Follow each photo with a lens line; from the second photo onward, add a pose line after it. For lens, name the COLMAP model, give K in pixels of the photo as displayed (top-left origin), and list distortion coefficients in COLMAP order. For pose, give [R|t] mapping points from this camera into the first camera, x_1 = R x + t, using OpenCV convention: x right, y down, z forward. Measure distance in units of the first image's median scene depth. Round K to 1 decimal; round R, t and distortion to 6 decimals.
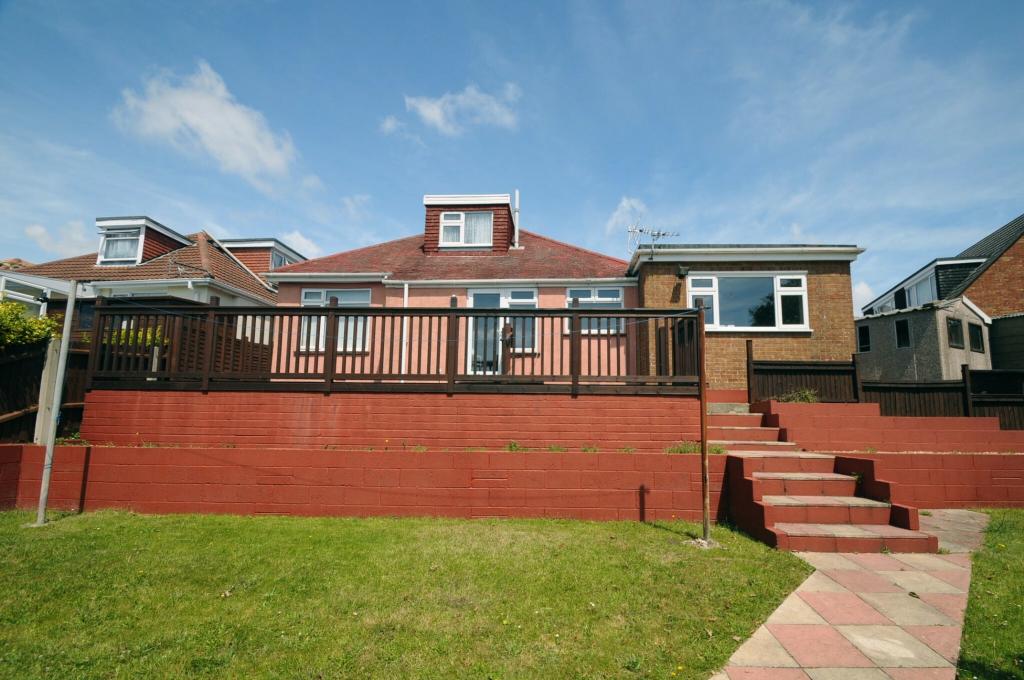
lens RADIAL K [[447.3, 0, 530.8], [0, 447.3, 371.4], [0, 0, 1]] dist [0.019830, -0.018103]
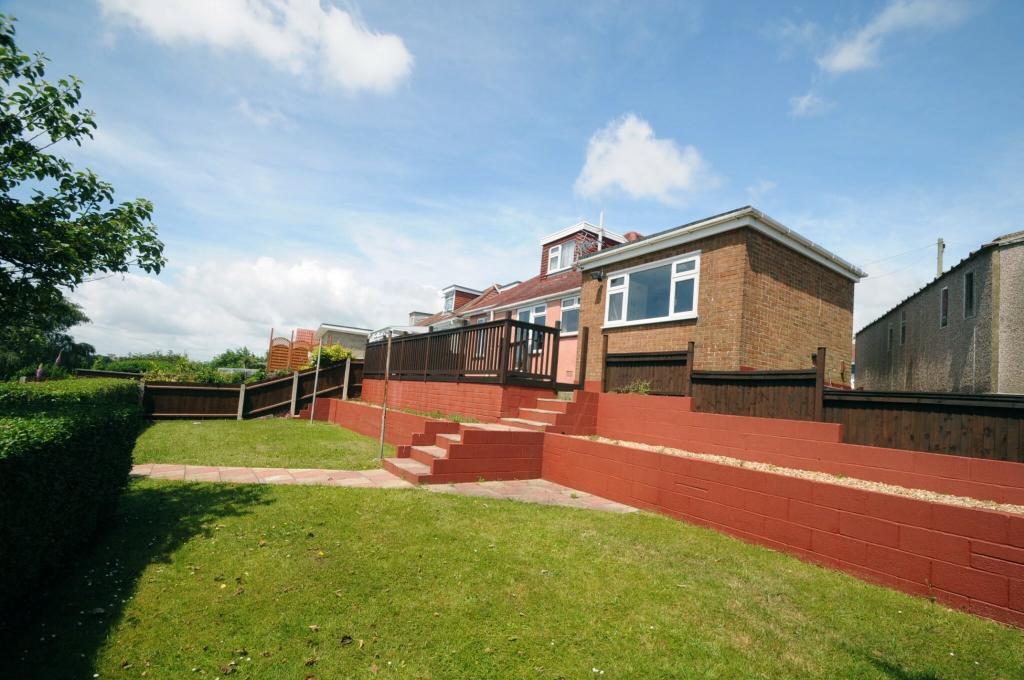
lens RADIAL K [[447.3, 0, 530.8], [0, 447.3, 371.4], [0, 0, 1]] dist [0.019830, -0.018103]
pose [[0.619320, -0.010662, -0.785067, 1.088781], [0.016352, 0.999866, -0.000679, 0.013452], [0.784969, -0.012417, 0.619411, 0.175823]]
